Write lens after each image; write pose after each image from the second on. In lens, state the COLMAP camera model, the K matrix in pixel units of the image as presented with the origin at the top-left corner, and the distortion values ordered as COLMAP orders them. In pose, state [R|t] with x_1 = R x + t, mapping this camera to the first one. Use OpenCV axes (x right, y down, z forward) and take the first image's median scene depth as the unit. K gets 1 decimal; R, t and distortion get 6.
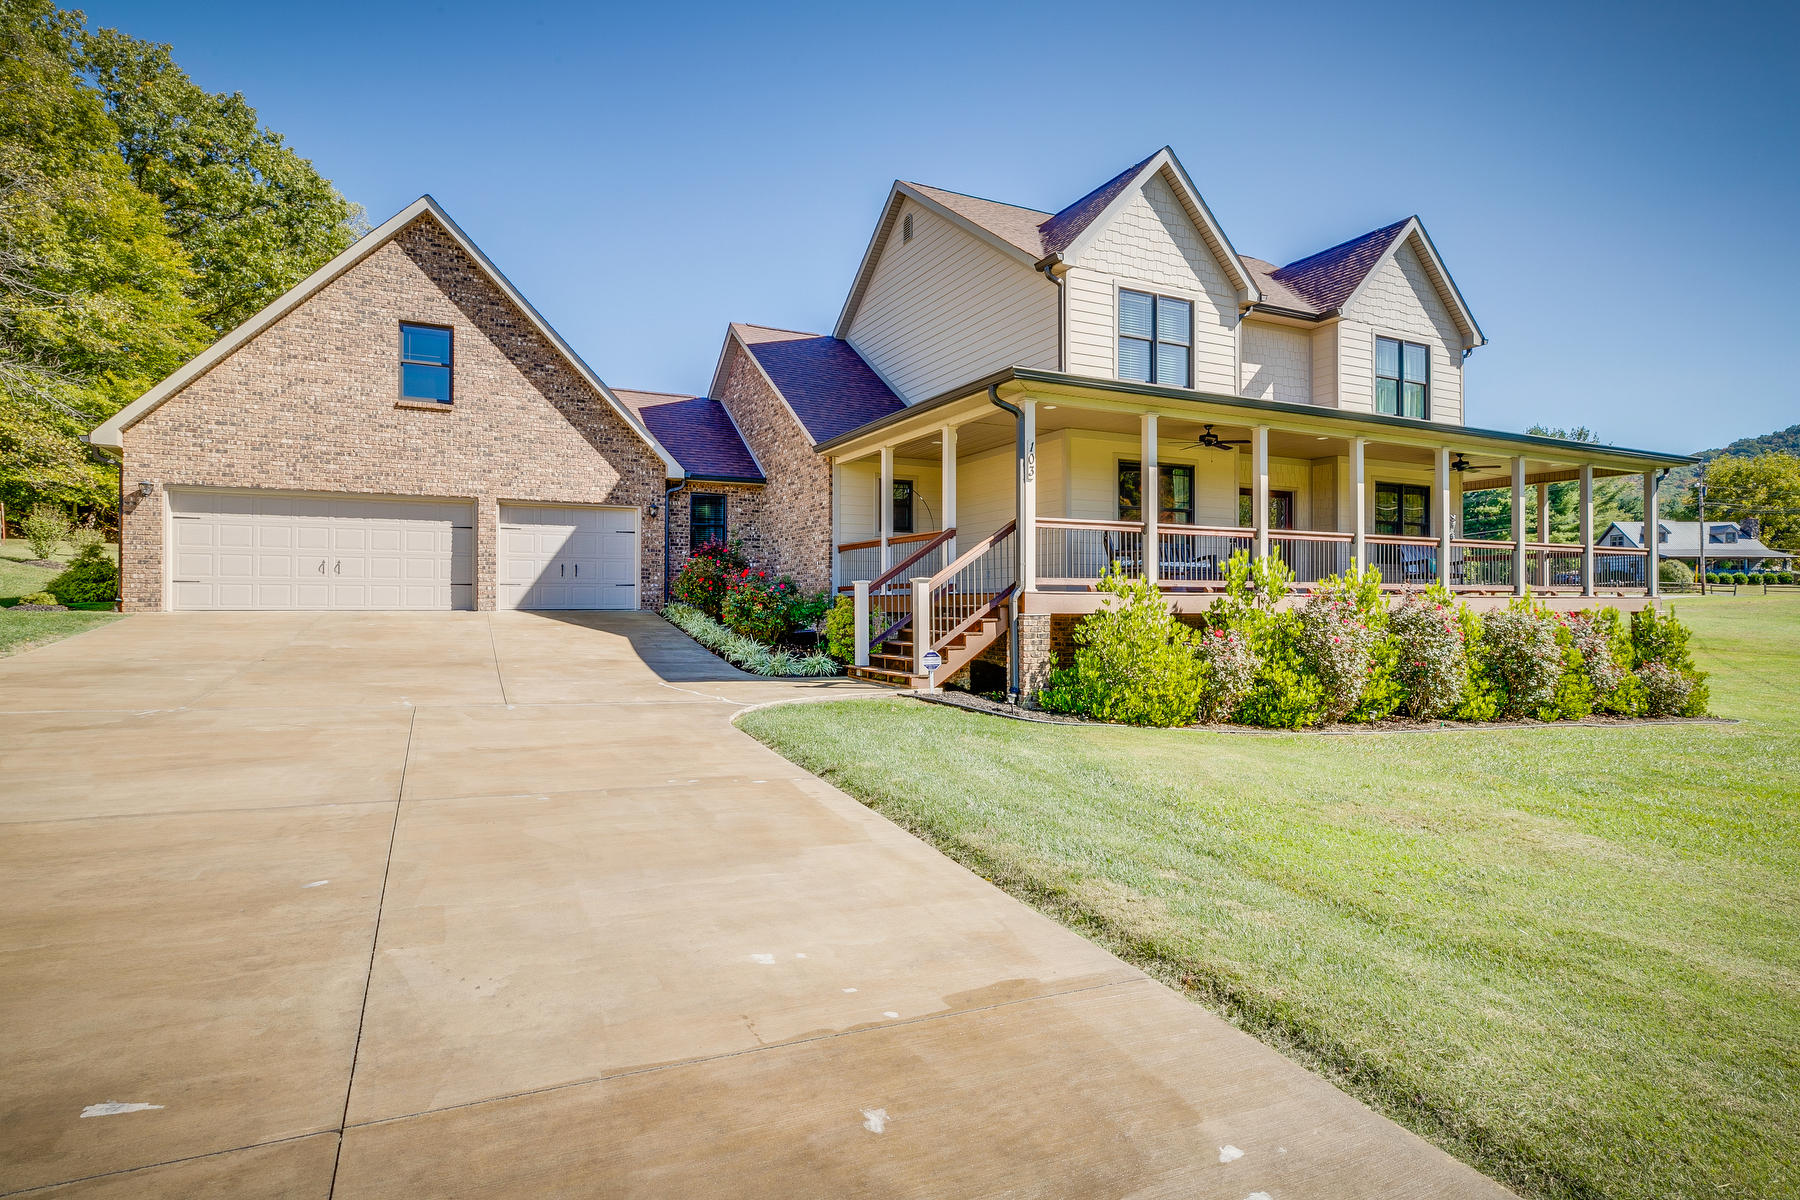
lens RADIAL K [[885.8, 0, 864.5], [0, 885.8, 597.1], [0, 0, 1]] dist [0.000798, -0.000206]
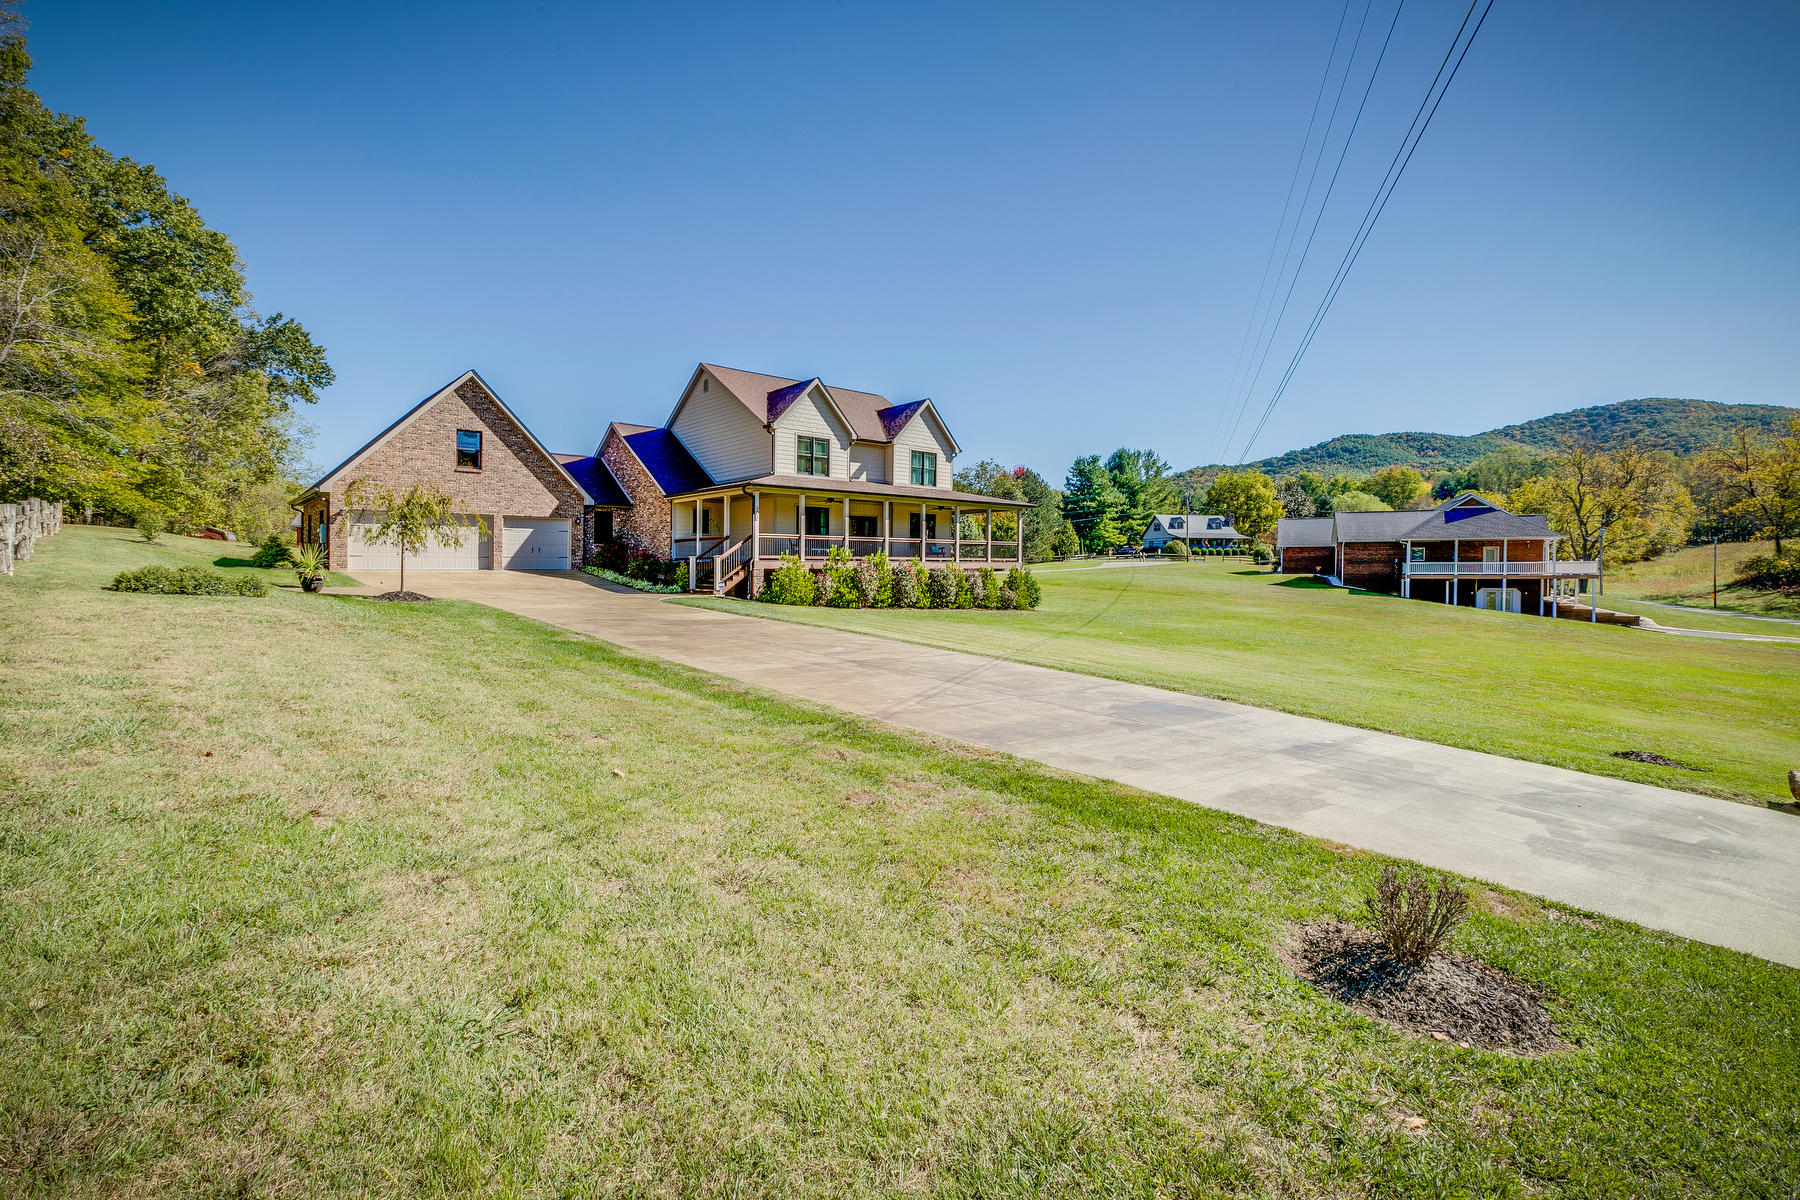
lens RADIAL K [[819.8, 0, 873.7], [0, 819.8, 532.1], [0, 0, 1]] dist [0.000192, -0.000138]
pose [[0.959573, 0.009245, 0.281310, -0.131866], [0.002074, 0.999201, -0.039912, 0.005644], [-0.281454, 0.038882, 0.958787, -1.123711]]
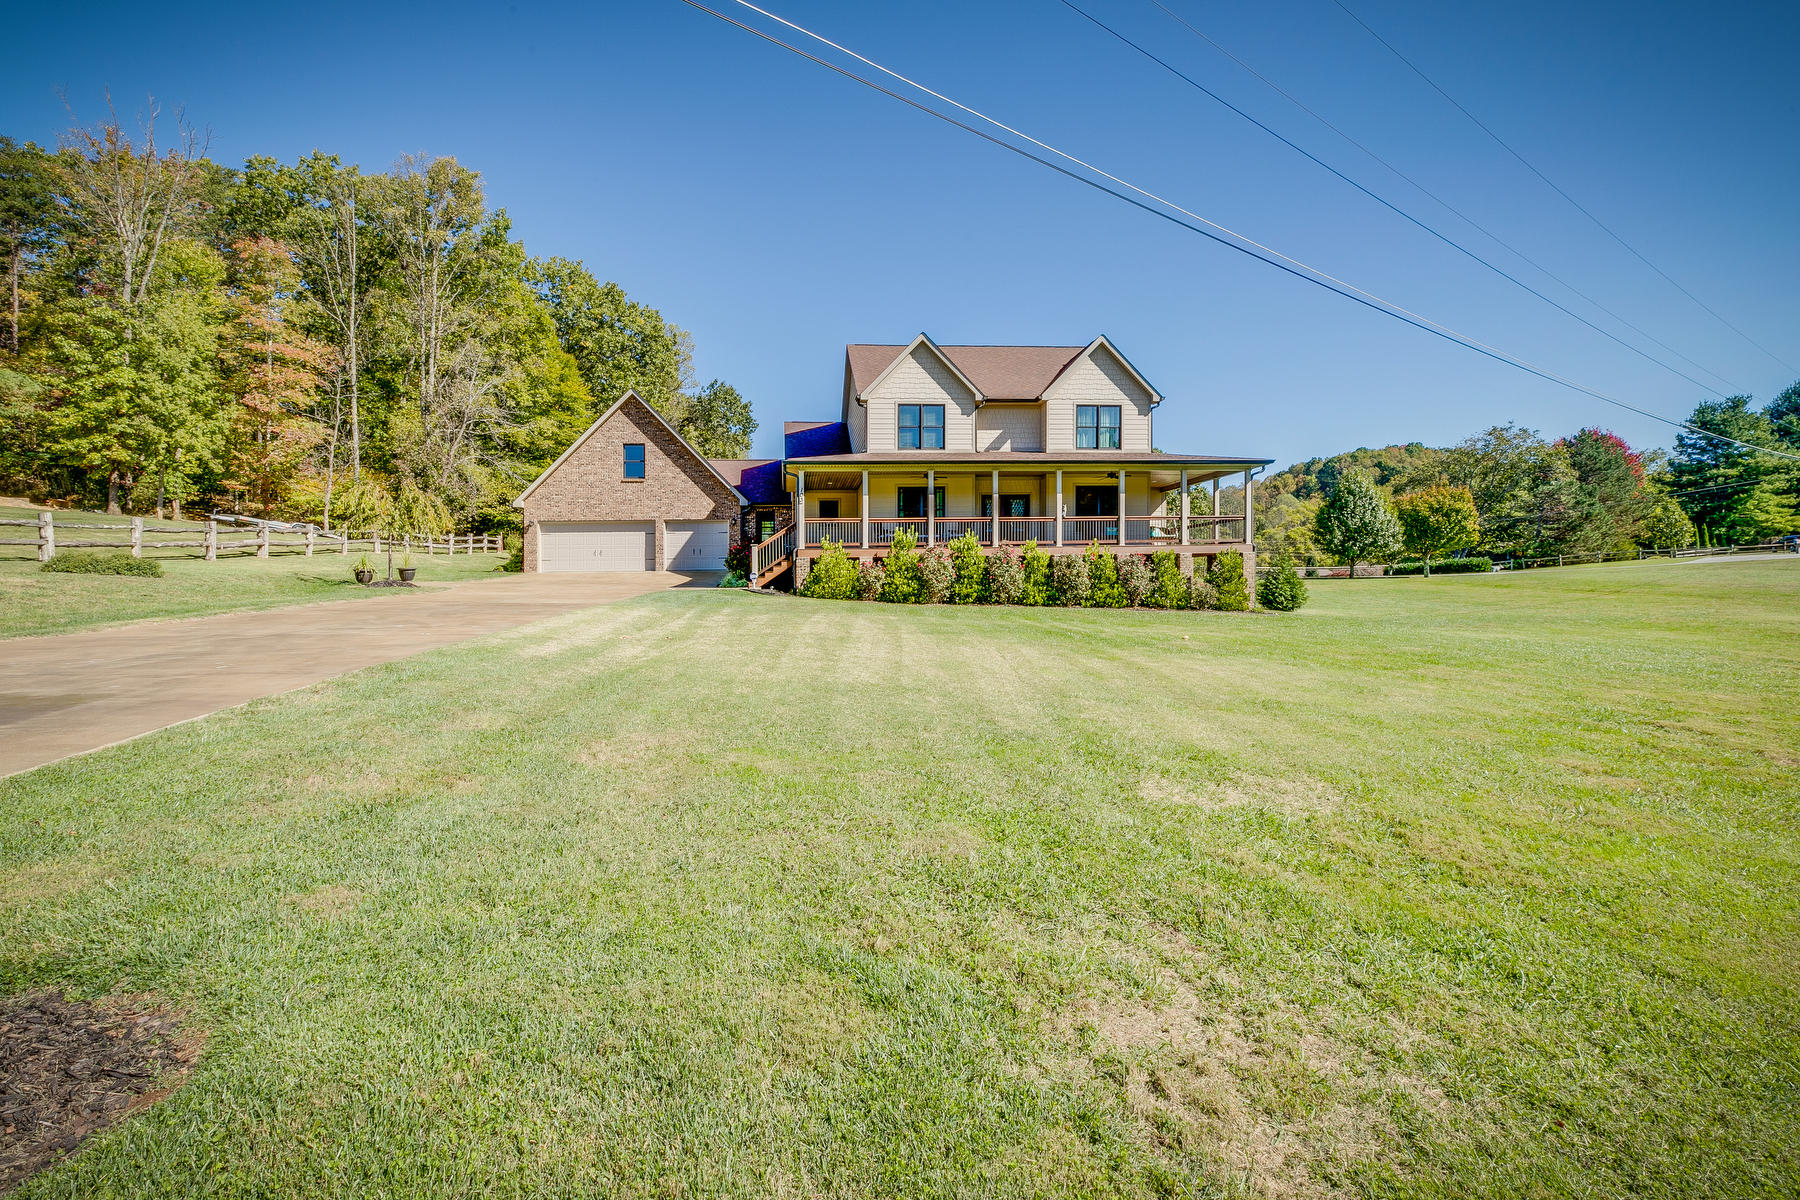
lens RADIAL K [[803.3, 0, 895.8], [0, 803.3, 590.8], [0, 0, 1]] dist [-0.000682, -0.000649]
pose [[0.940368, -0.019015, -0.339628, 0.847719], [0.019580, 0.999807, -0.001764, 0.084542], [0.339596, -0.004991, 0.940558, -0.719586]]
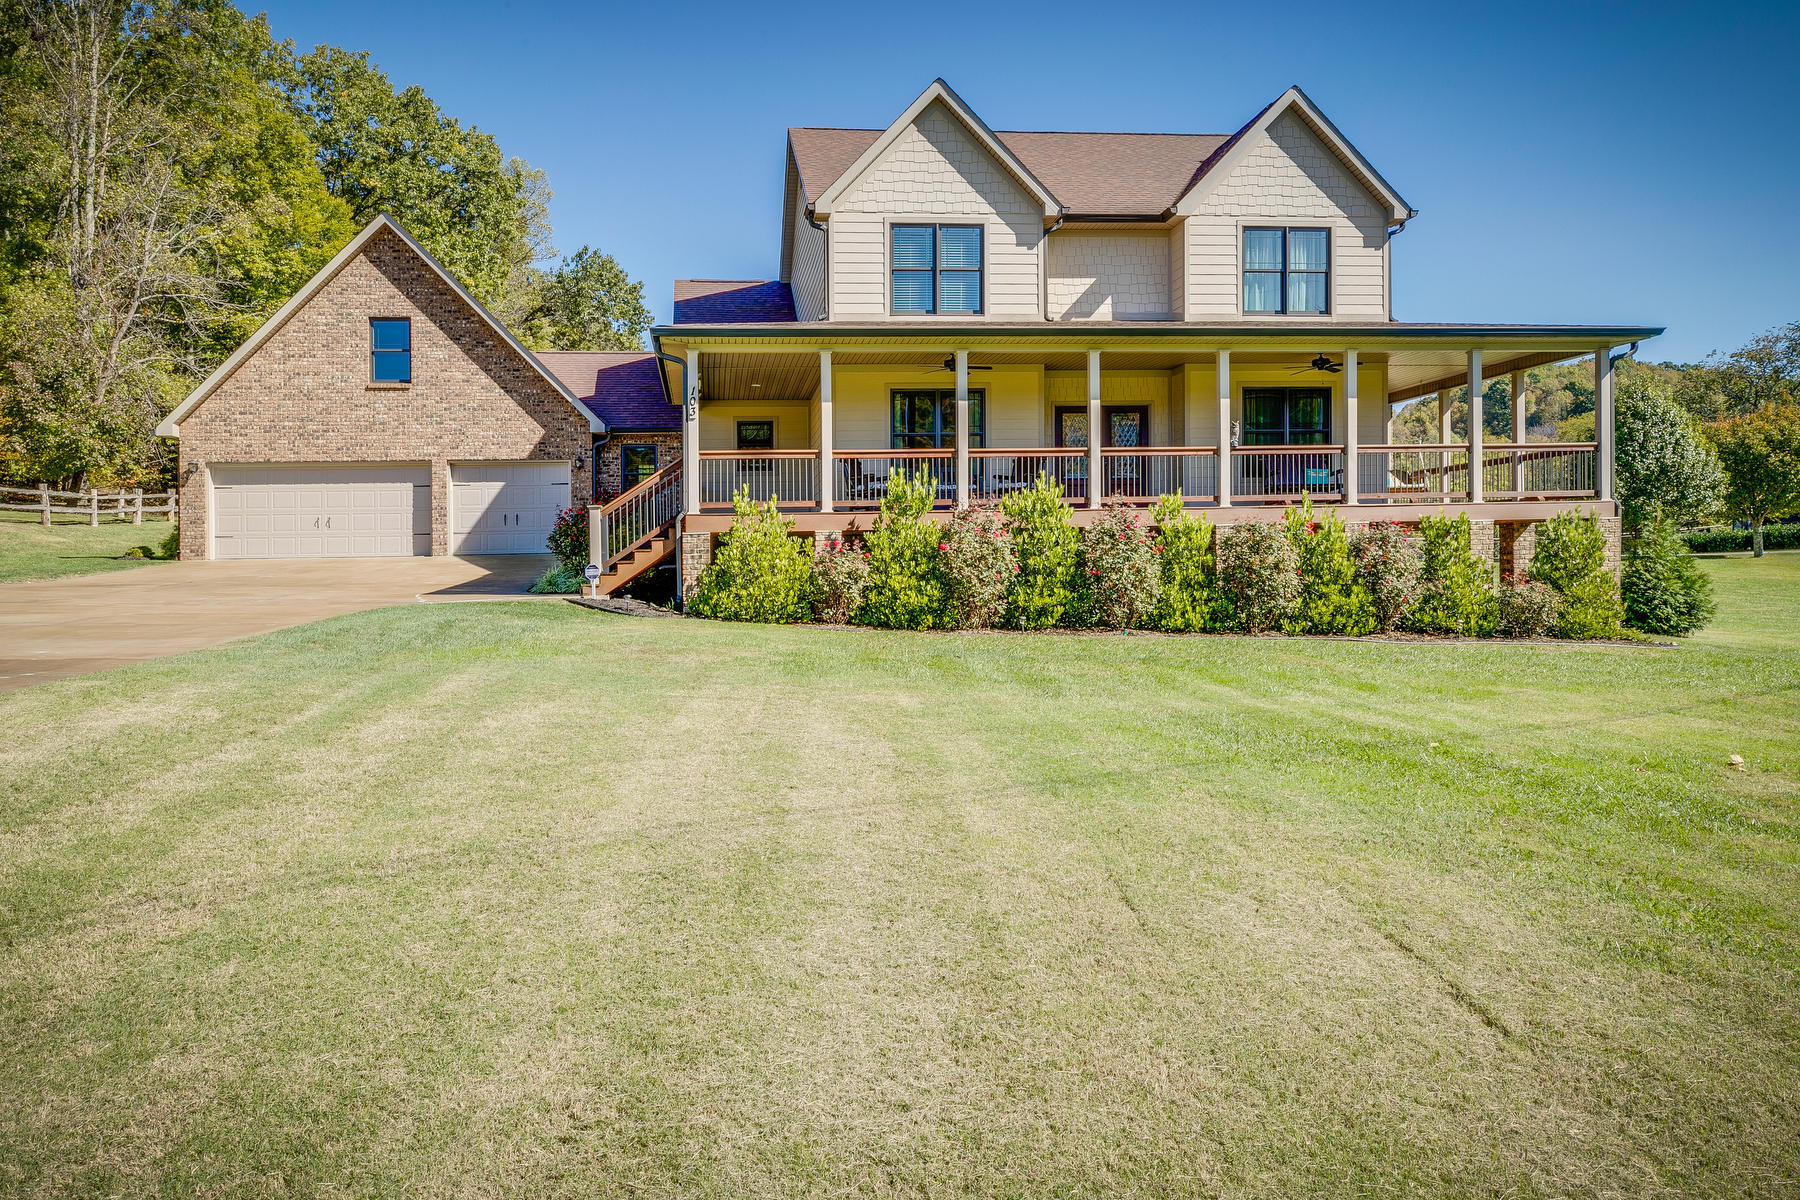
lens RADIAL K [[1124.9, 0, 877.0], [0, 1124.9, 568.0], [0, 0, 1]] dist [0.009365, 0.001007]
pose [[0.944052, -0.023898, -0.328930, 0.646909], [0.023798, 0.999707, -0.004332, 0.054821], [0.328937, -0.003738, 0.944344, -0.235490]]
